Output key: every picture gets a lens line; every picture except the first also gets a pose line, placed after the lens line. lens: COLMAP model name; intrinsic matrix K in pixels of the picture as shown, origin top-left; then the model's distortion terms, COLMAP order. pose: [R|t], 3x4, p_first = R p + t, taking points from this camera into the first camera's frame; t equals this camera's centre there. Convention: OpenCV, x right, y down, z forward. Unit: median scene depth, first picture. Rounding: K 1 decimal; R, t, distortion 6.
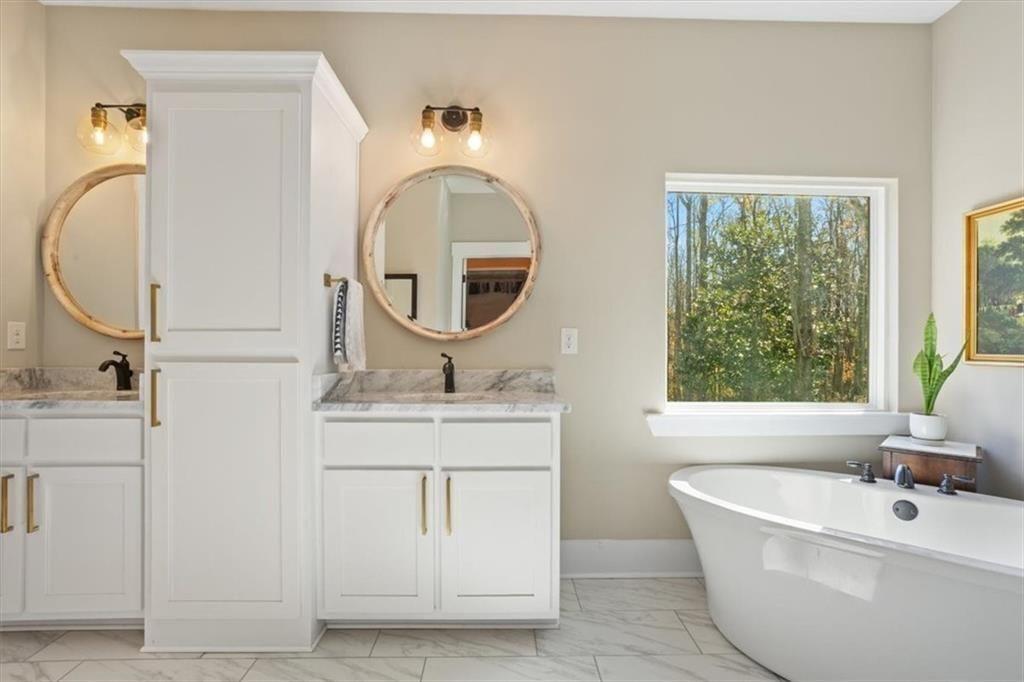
lens RADIAL K [[492.8, 0, 511.6], [0, 492.8, 334.5], [0, 0, 1]] dist [-0.047423, 0.026158]
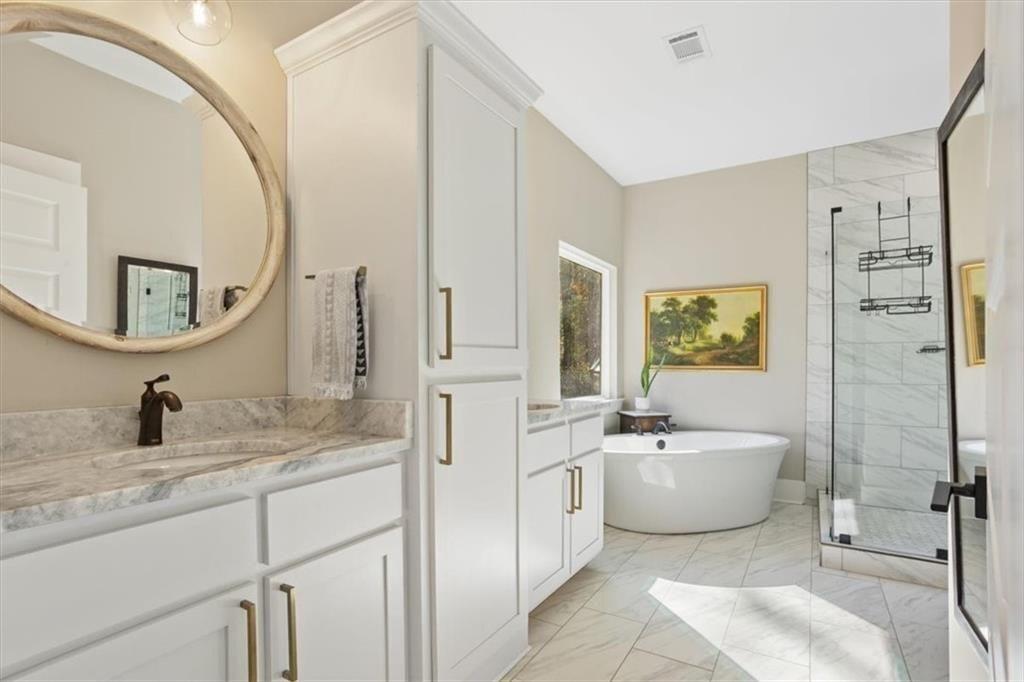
lens RADIAL K [[488.0, 0, 515.7], [0, 488.0, 356.1], [0, 0, 1]] dist [-0.014070, 0.000957]
pose [[0.553277, 0.006385, 0.832973, -1.079132], [-0.018389, 0.999821, 0.004551, 0.003398], [-0.832794, -0.017836, 0.553295, 0.362810]]
